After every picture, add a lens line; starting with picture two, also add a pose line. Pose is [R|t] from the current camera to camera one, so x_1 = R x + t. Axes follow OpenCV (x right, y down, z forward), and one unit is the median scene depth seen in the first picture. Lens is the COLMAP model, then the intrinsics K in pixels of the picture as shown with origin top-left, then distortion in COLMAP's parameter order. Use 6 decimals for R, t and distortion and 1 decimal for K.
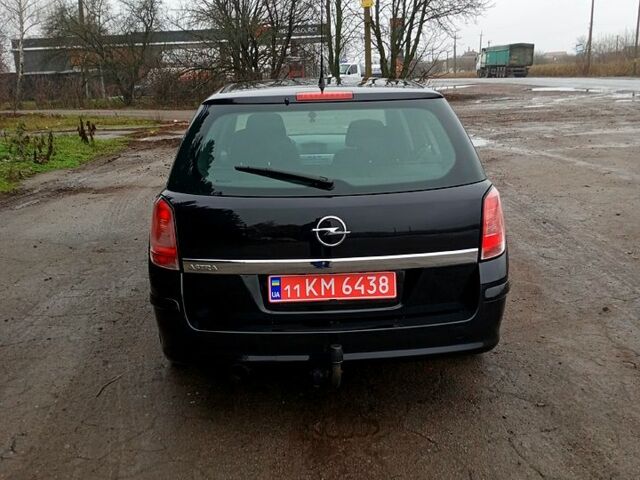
lens RADIAL K [[714.3, 0, 320.0], [0, 714.3, 240.0], [0, 0, 1]] dist [0.088687, -0.061811]
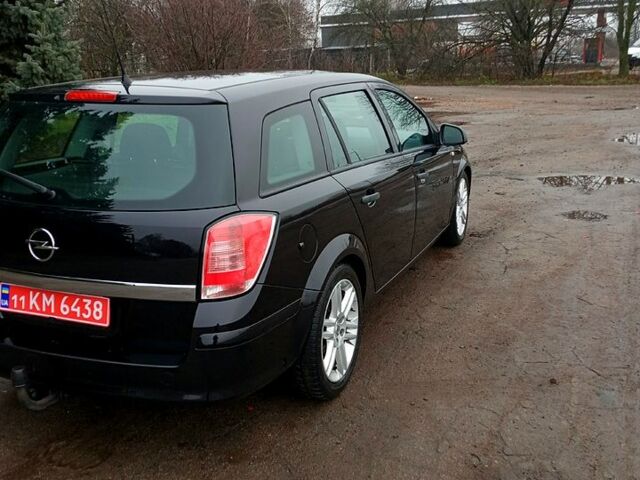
lens RADIAL K [[714.3, 0, 320.0], [0, 714.3, 240.0], [0, 0, 1]] dist [0.088687, -0.061811]
pose [[0.899706, 0.123252, -0.418734, 0.712522], [-0.108032, 0.992337, 0.059968, -0.110702], [0.422917, -0.008716, 0.906127, 0.295312]]
